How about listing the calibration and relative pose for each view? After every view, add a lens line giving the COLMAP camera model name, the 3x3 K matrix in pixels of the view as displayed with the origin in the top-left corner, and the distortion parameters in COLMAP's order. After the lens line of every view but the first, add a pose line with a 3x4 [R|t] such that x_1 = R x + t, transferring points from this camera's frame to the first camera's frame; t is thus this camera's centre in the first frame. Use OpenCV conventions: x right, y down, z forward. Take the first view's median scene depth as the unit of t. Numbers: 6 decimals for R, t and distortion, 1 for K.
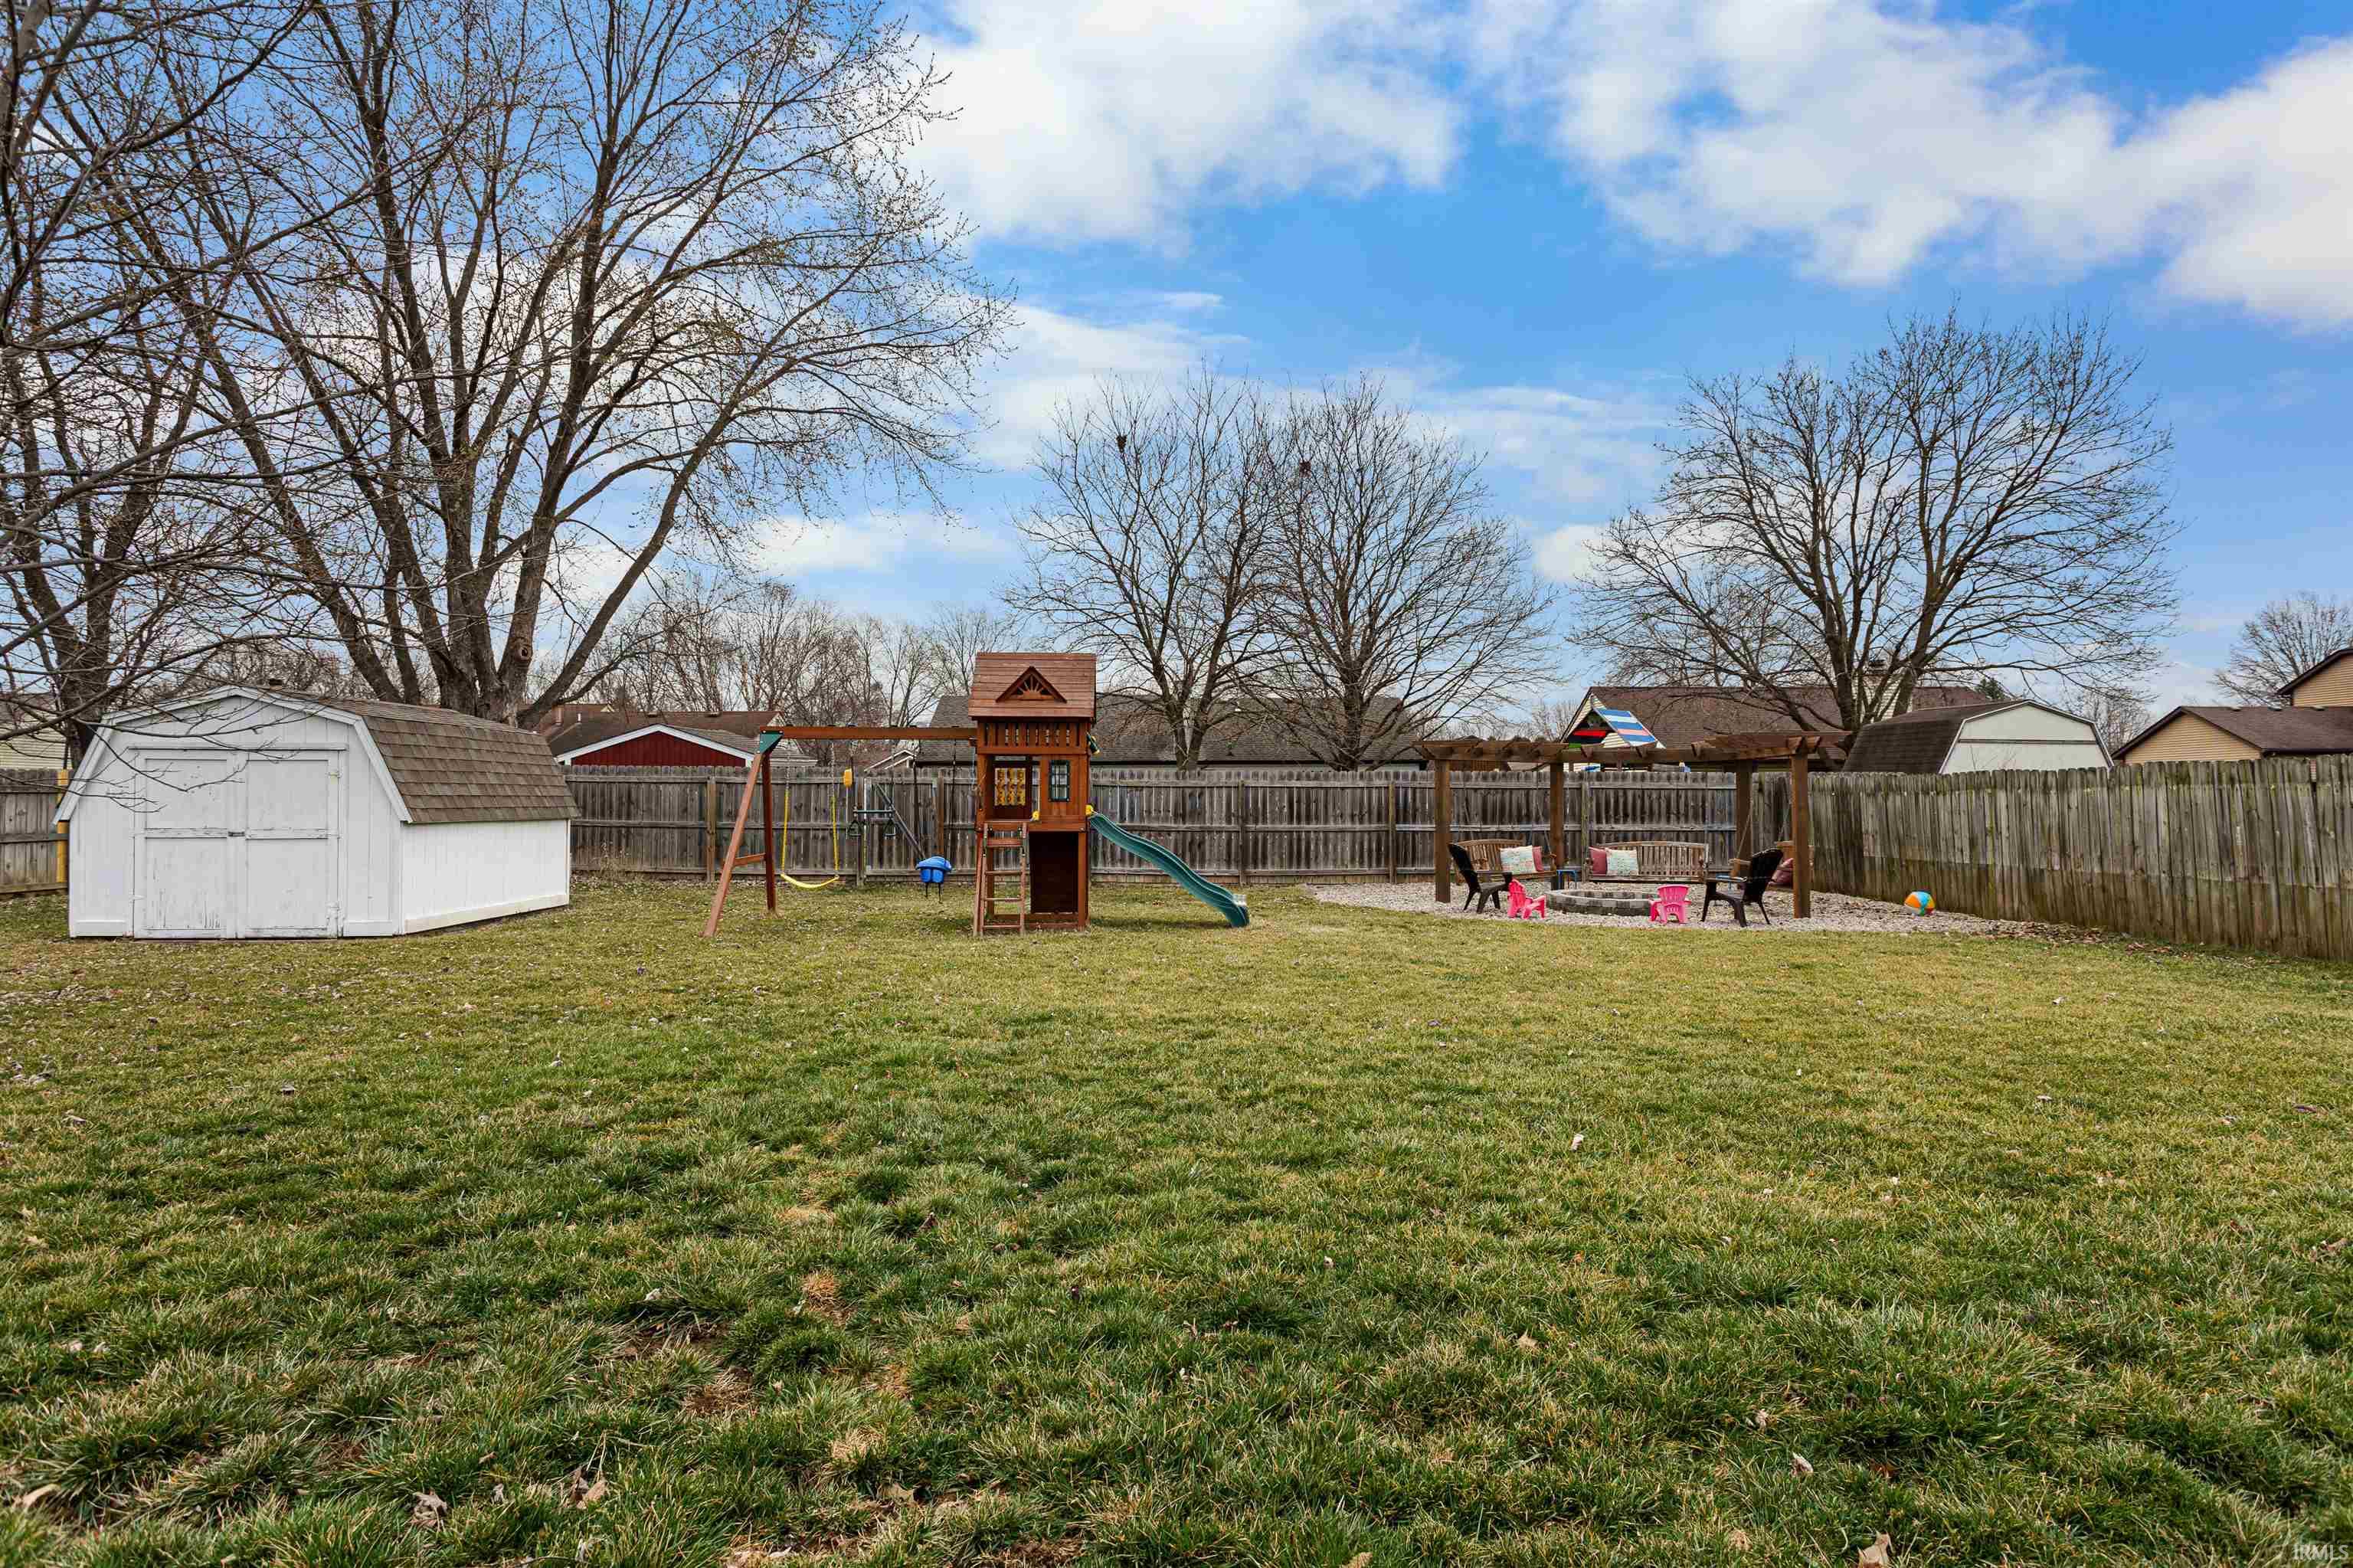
lens RADIAL K [[1329.5, 0, 1184.4], [0, 1329.5, 791.0], [0, 0, 1]] dist [-0.003820, 0.000556]
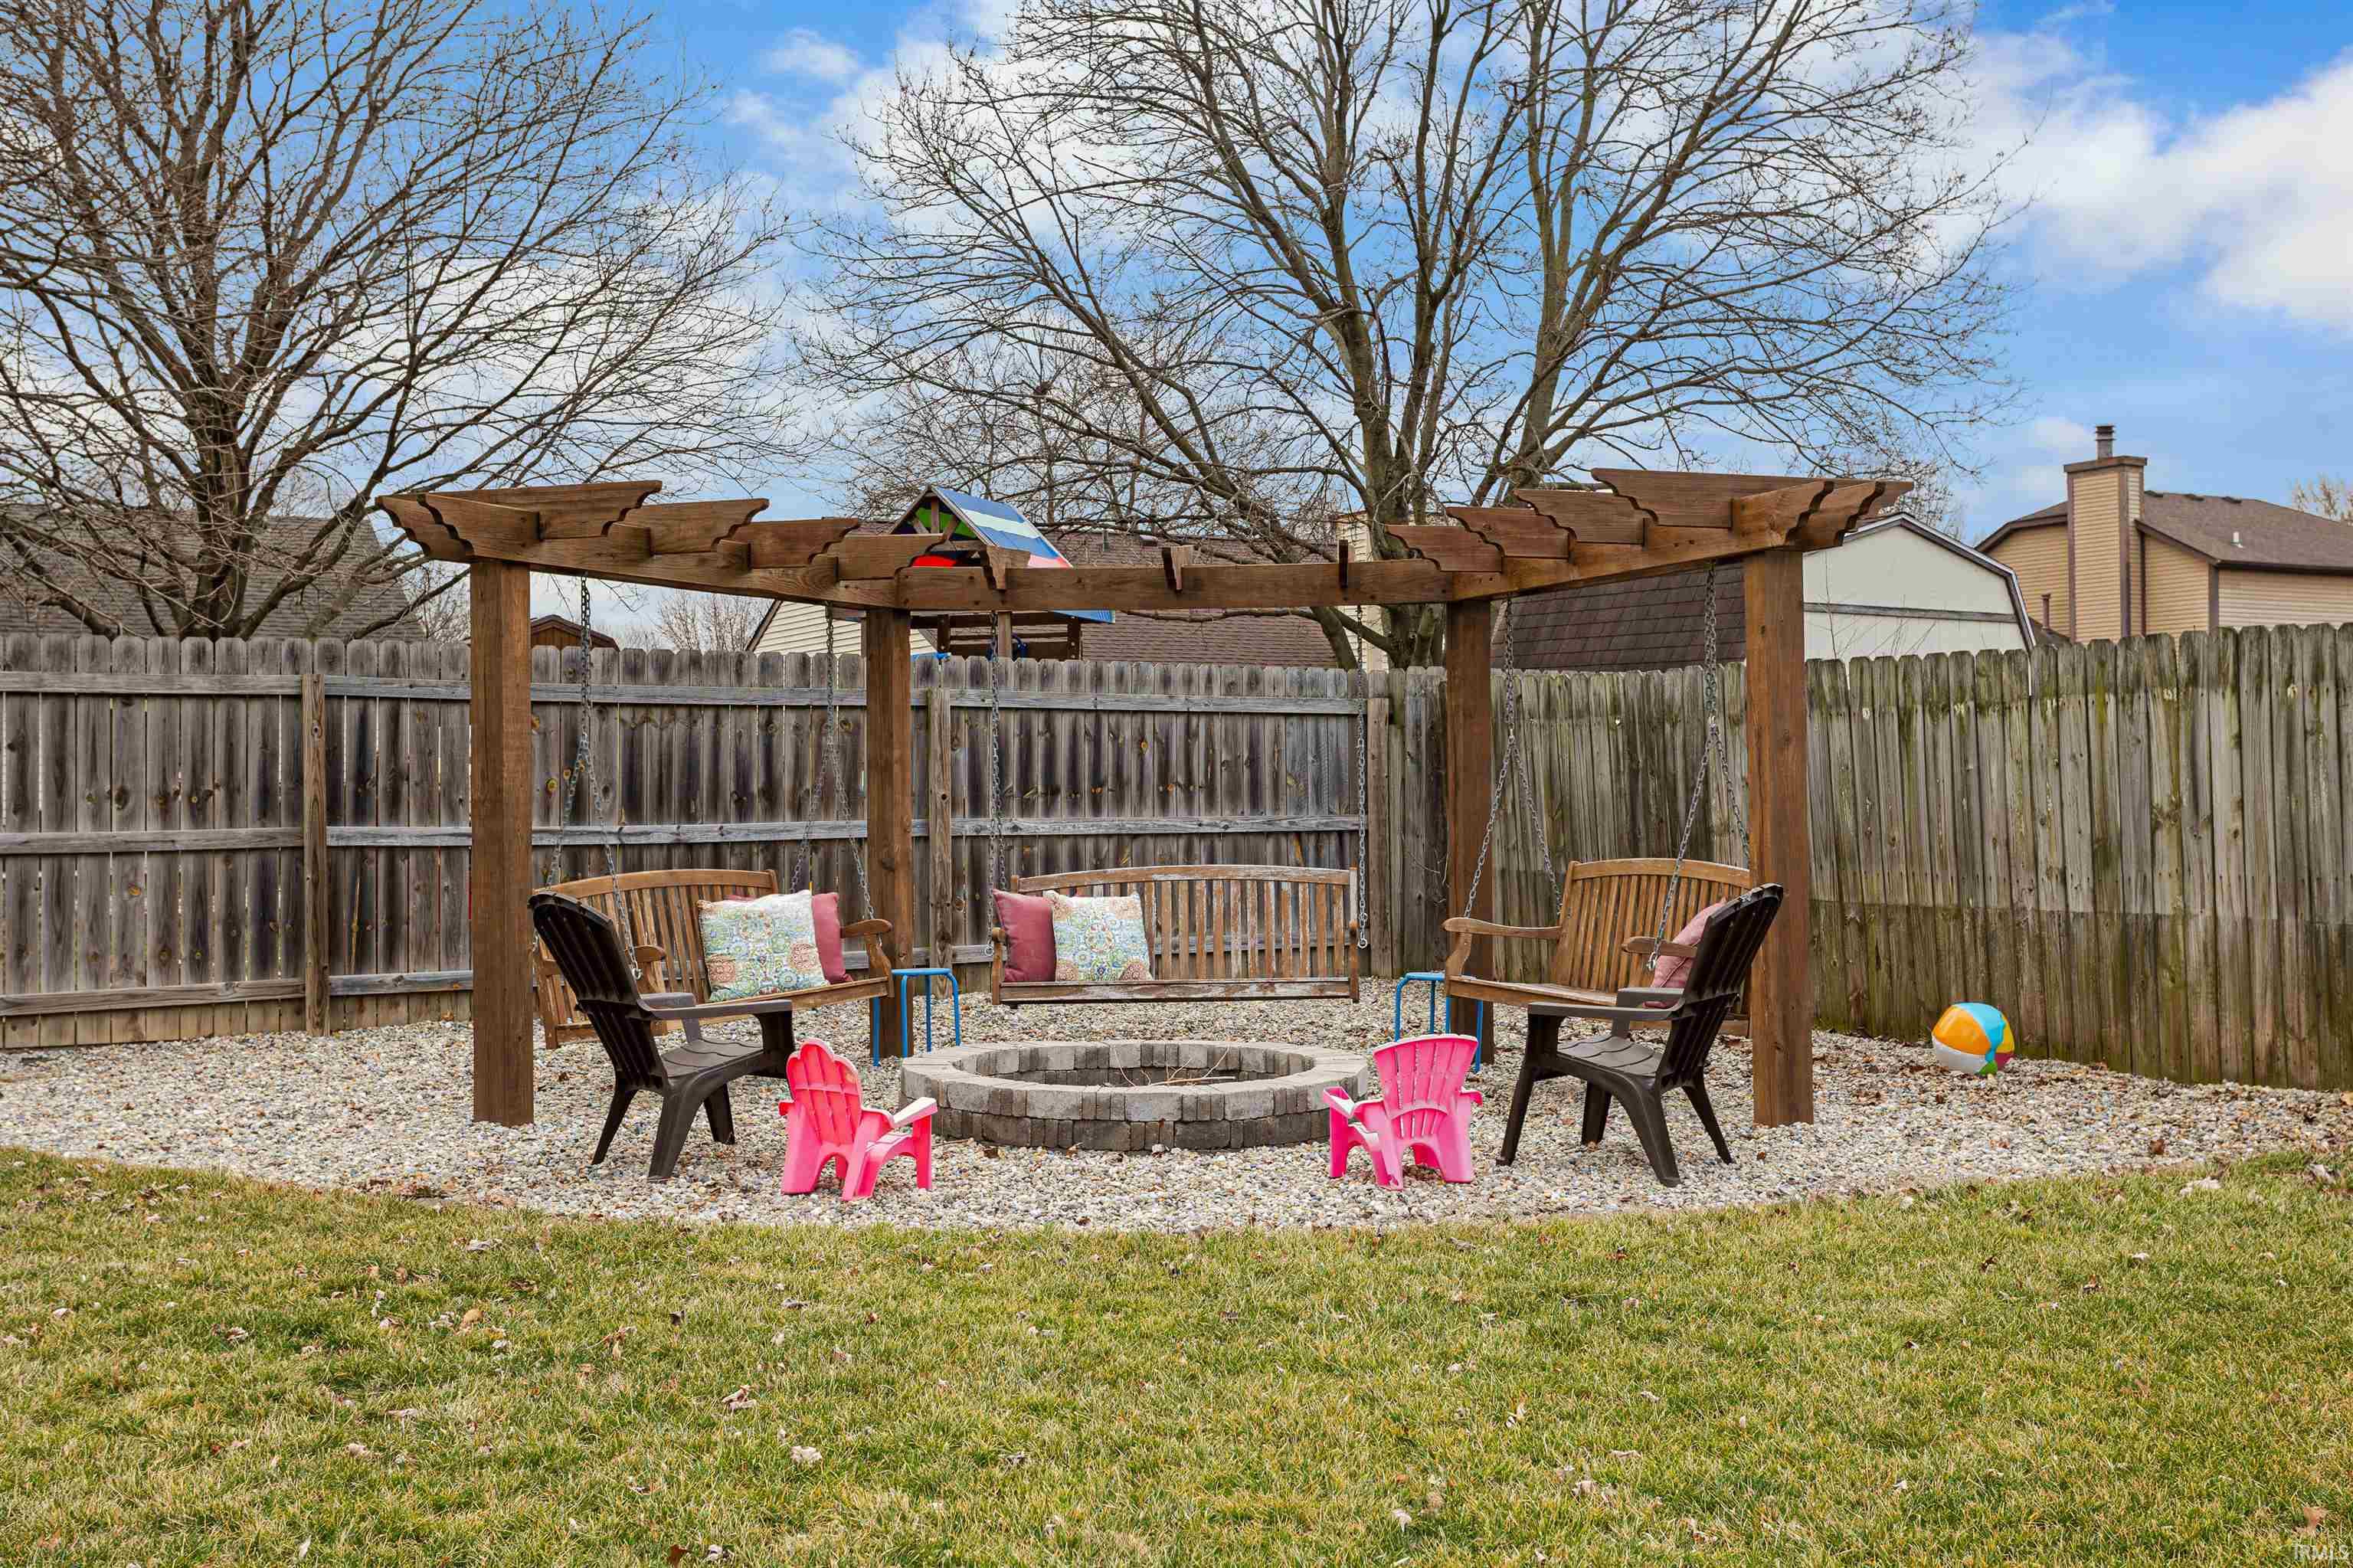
lens RADIAL K [[2409.8, 0, 1182.8], [0, 2409.8, 777.8], [0, 0, 1]] dist [0.008314, 0.000000]
pose [[0.887526, -0.003439, 0.460745, 0.082877], [0.003492, 0.999994, 0.000737, 0.015157], [-0.460744, 0.000955, 0.887533, 0.451512]]
